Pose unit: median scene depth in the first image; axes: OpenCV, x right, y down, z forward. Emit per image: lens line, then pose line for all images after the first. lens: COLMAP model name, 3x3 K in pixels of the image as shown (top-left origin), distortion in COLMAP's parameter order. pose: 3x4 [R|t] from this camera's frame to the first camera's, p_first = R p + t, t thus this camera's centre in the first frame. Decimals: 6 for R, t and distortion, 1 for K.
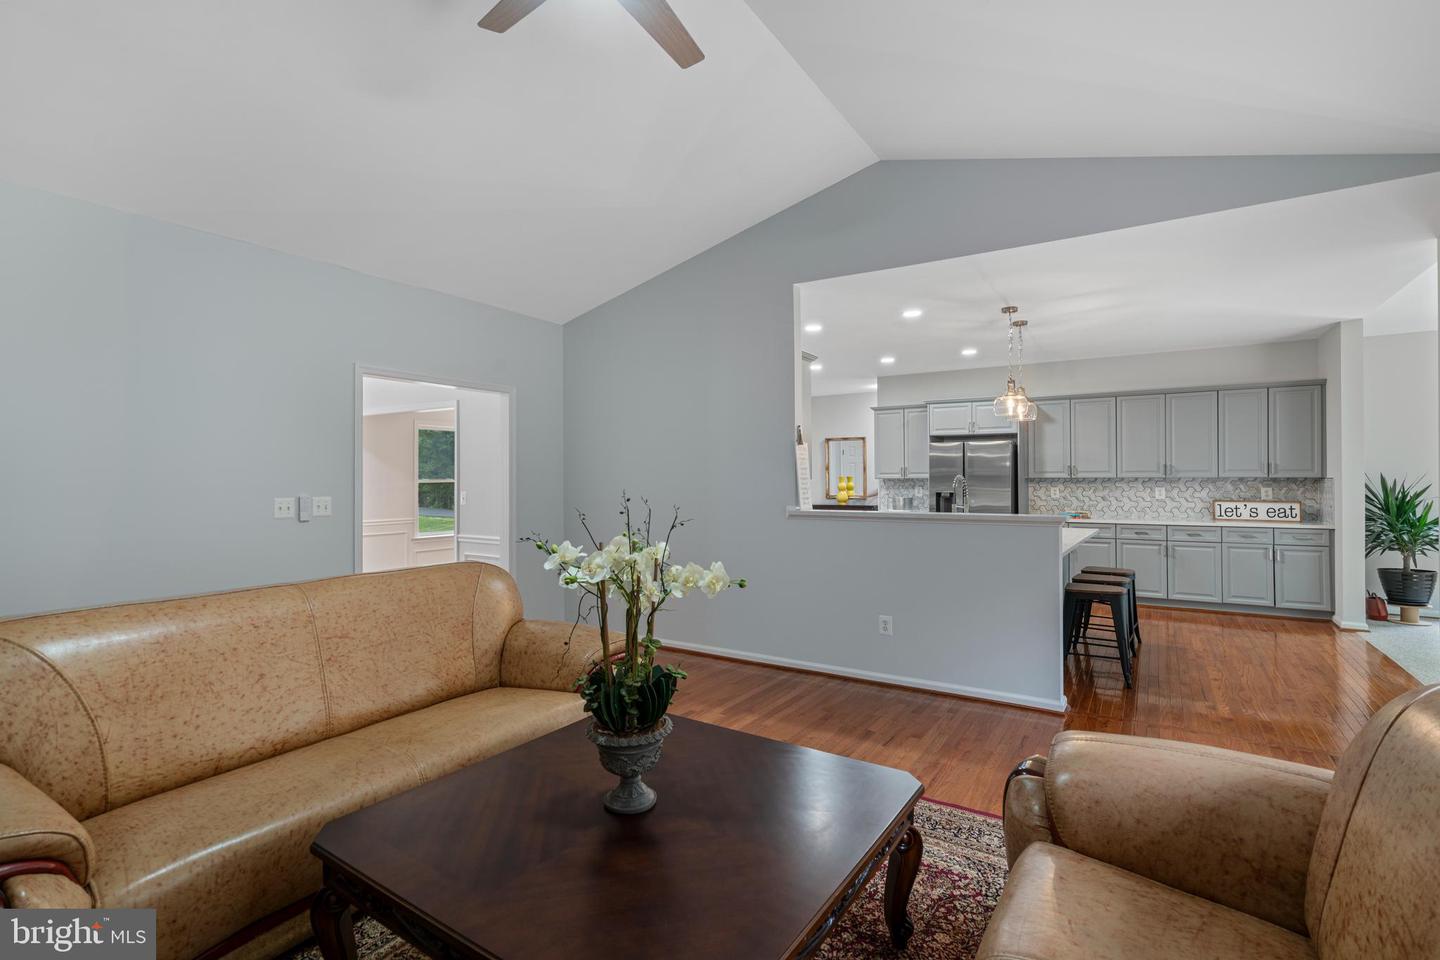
lens RADIAL K [[664.0, 0, 738.6], [0, 664.0, 480.2], [0, 0, 1]] dist [-0.001223, 0.004625]
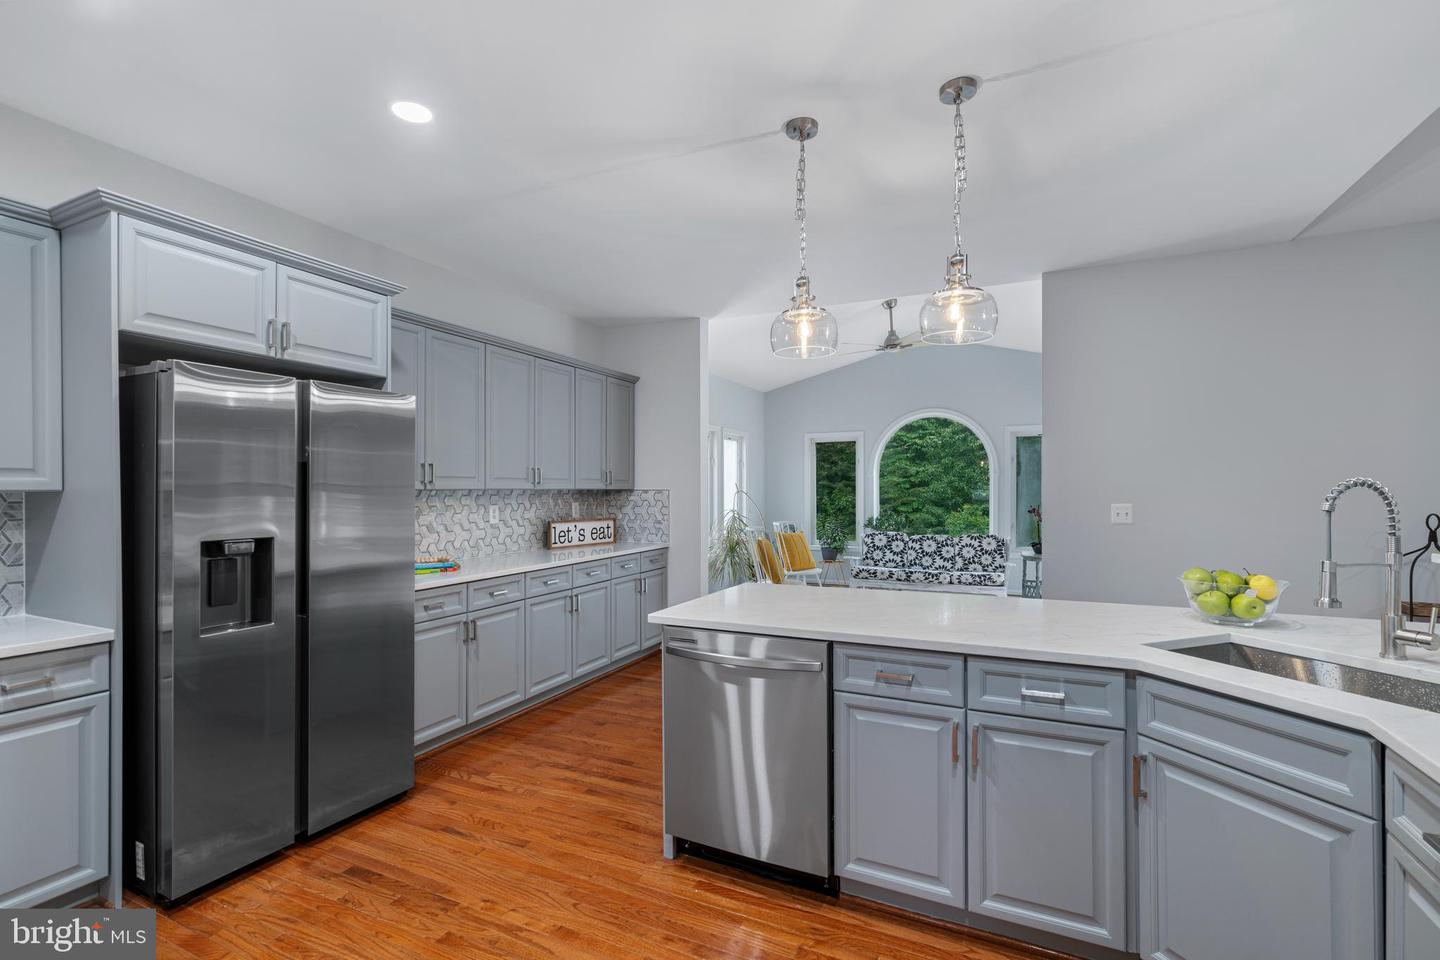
lens RADIAL K [[664.0, 0, 697.6], [0, 664.0, 492.9], [0, 0, 1]] dist [-0.001223, 0.004625]
pose [[-0.110979, -0.000986, 0.993822, -0.002153], [0.007124, 0.999973, 0.001788, -0.000500], [-0.993797, 0.007279, -0.110969, 0.938393]]
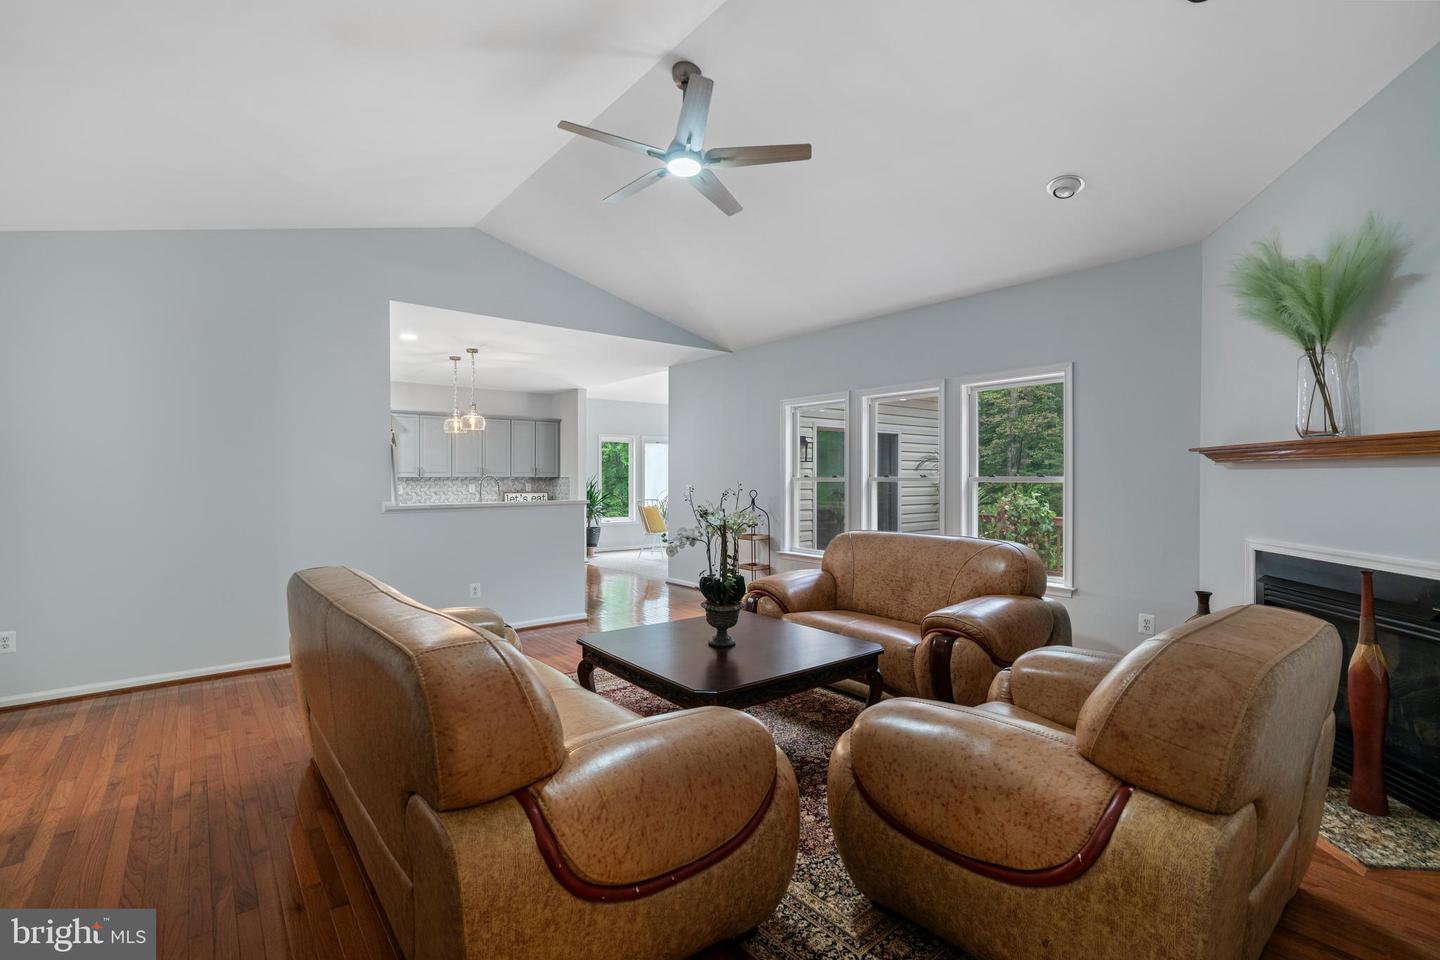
lens RADIAL K [[664.0, 0, 677.1], [0, 664.0, 479.0], [0, 0, 1]] dist [-0.001223, 0.004625]
pose [[0.355340, -0.000848, 0.934737, -0.543547], [0.004206, 0.999991, -0.000691, 0.002858], [-0.934728, 0.004177, 0.355341, 0.113359]]
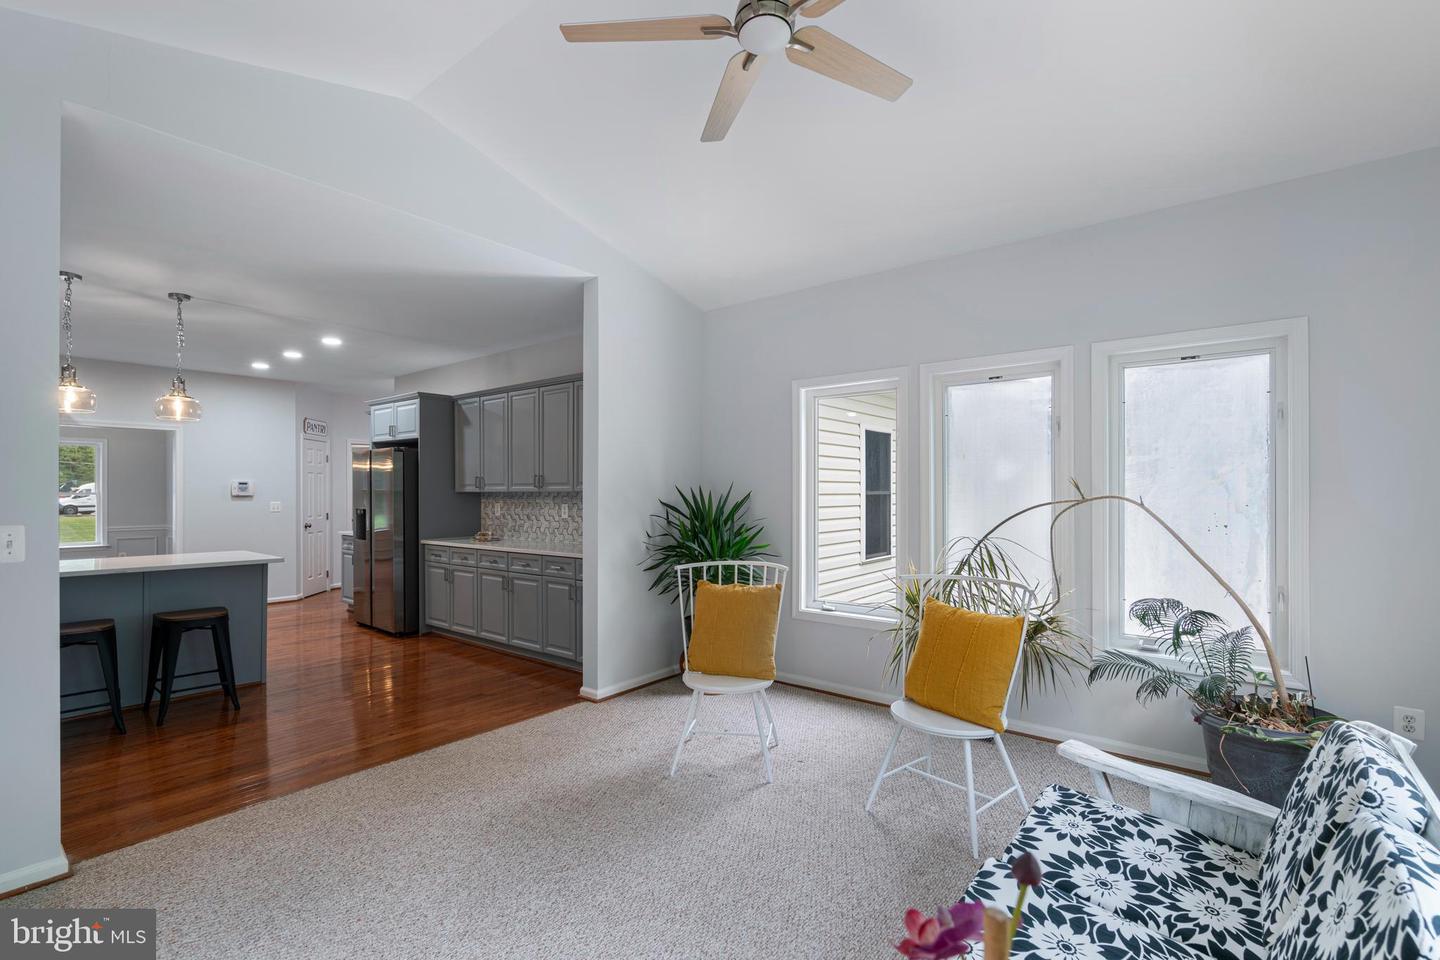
lens RADIAL K [[664.0, 0, 721.4], [0, 664.0, 493.4], [0, 0, 1]] dist [-0.001223, 0.004625]
pose [[0.994500, 0.000707, -0.104739, 0.969316], [-0.000300, 0.999992, 0.003908, -0.005675], [0.104741, -0.003855, 0.994492, 0.231005]]
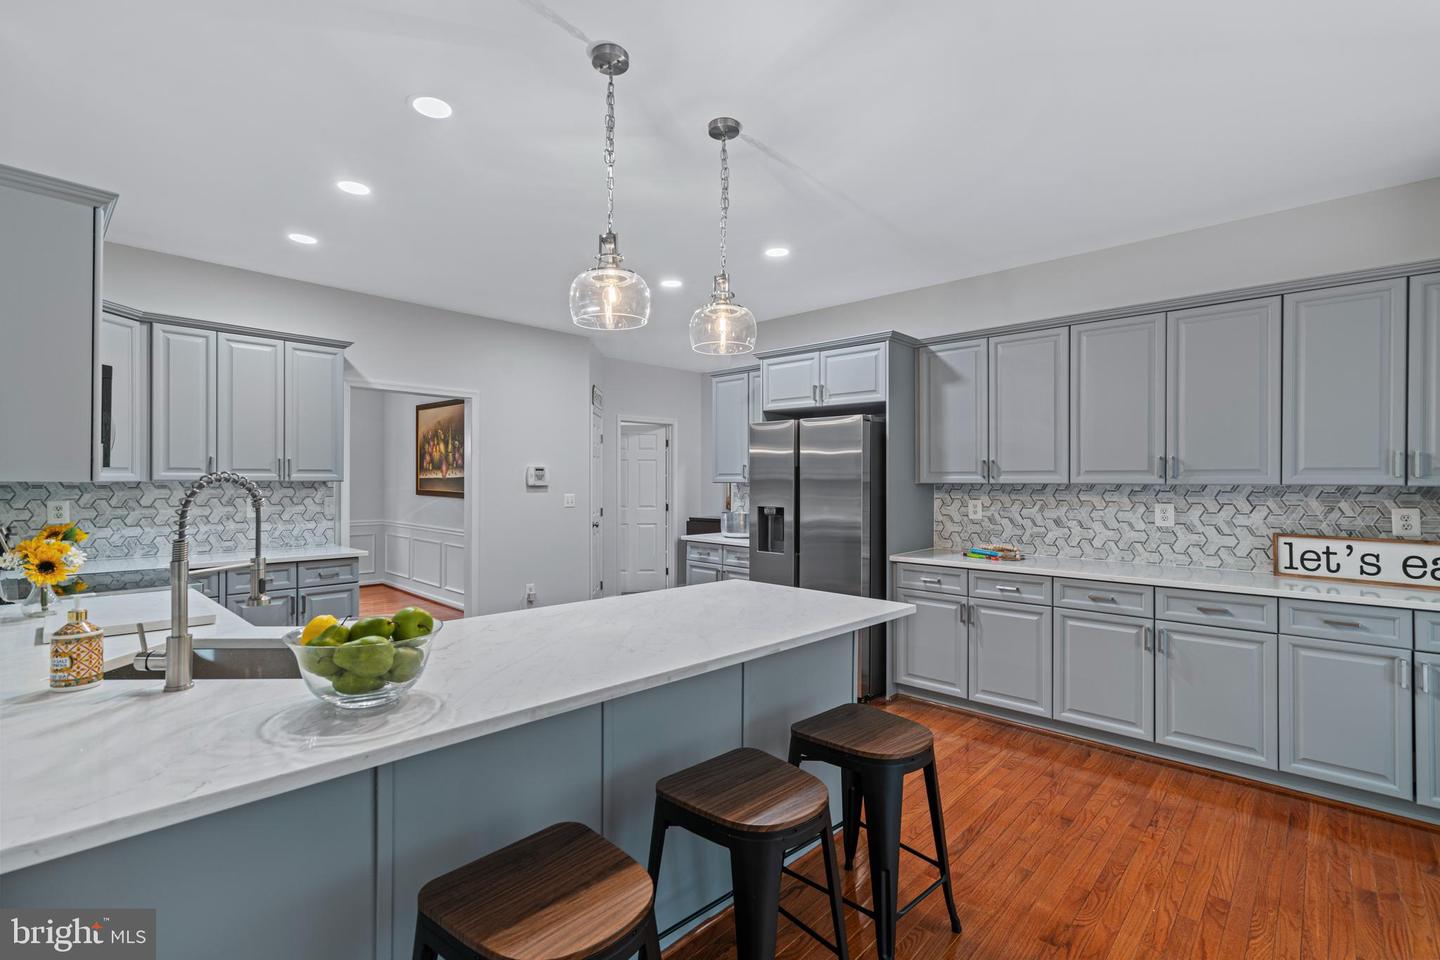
lens RADIAL K [[664.0, 0, 719.4], [0, 664.0, 484.1], [0, 0, 1]] dist [-0.001223, 0.004625]
pose [[0.983911, 0.008386, -0.178460, 0.419332], [-0.007867, 0.999963, 0.003616, -0.003384], [0.178483, -0.002154, 0.983941, 0.476192]]
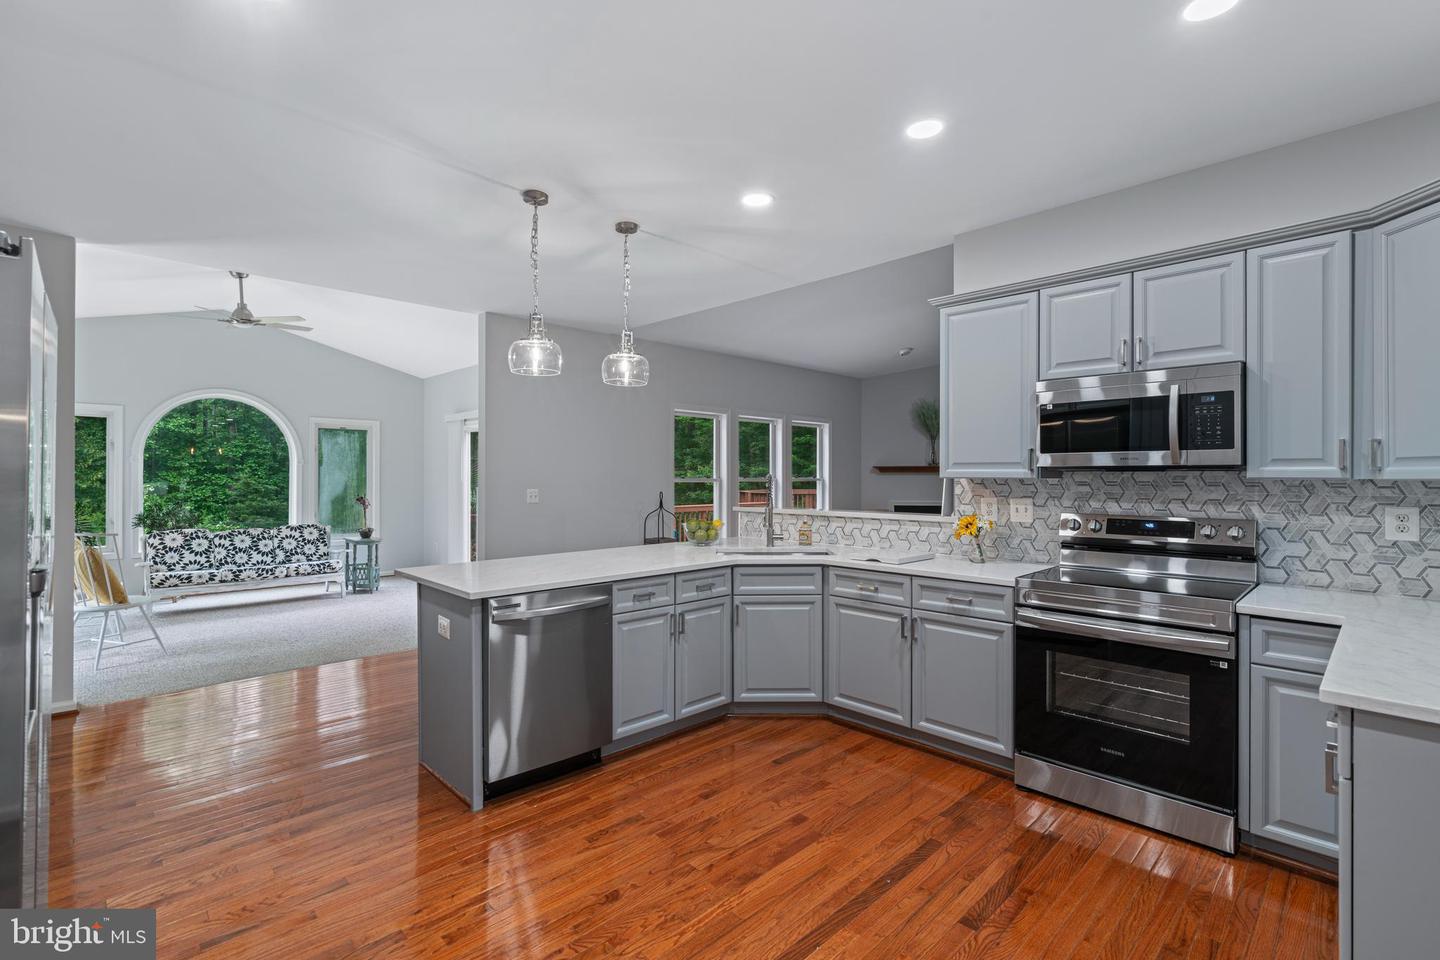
lens RADIAL K [[664.0, 0, 720.7], [0, 664.0, 472.9], [0, 0, 1]] dist [-0.001223, 0.004625]
pose [[-0.973823, 0.006374, 0.227219, 0.119664], [0.005169, 0.999969, -0.005900, -0.001520], [-0.227249, -0.004571, -0.973826, 1.262318]]
